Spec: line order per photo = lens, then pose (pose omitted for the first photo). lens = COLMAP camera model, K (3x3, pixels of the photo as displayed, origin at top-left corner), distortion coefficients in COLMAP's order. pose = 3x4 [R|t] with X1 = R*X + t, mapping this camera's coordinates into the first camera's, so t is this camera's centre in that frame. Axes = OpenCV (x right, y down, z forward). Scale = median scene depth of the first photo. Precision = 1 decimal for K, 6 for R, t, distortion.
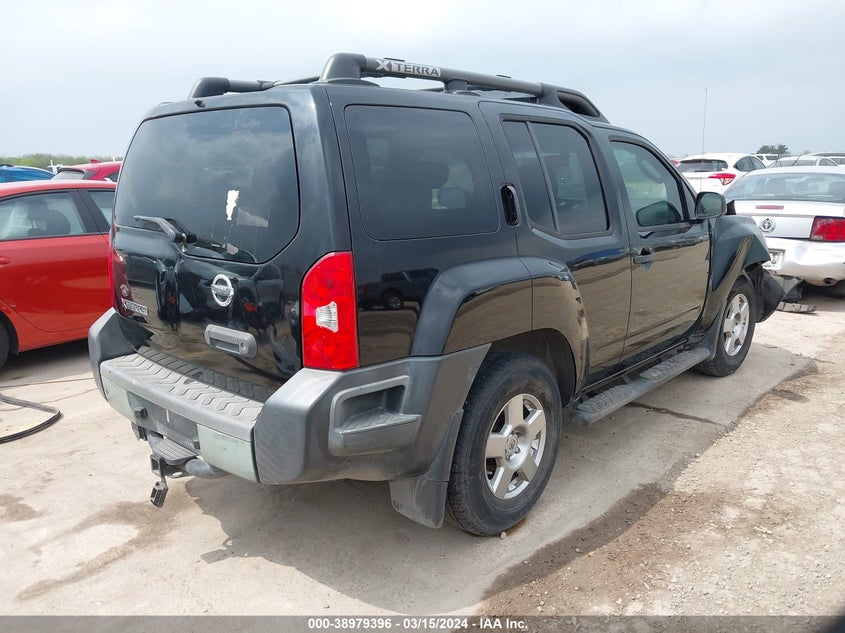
lens RADIAL K [[701.3, 0, 422.5], [0, 701.3, 316.5], [0, 0, 1]] dist [0.007499, 0.002022]
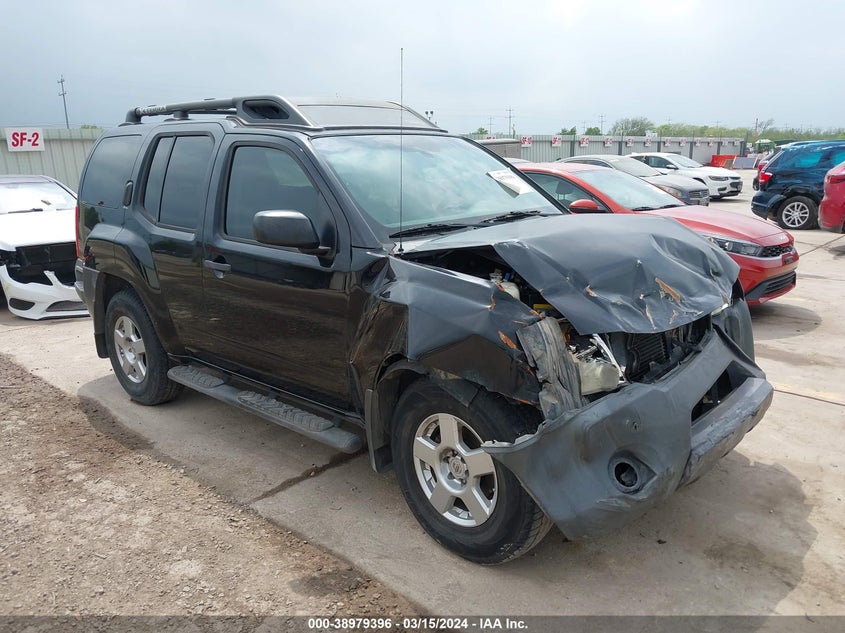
lens RADIAL K [[701.3, 0, 422.5], [0, 701.3, 316.5], [0, 0, 1]] dist [0.007499, 0.002022]
pose [[-0.052802, 0.233539, -0.970913, 1.492425], [-0.180306, 0.954060, 0.239291, -0.352562], [0.982192, 0.187696, -0.008267, 1.523325]]
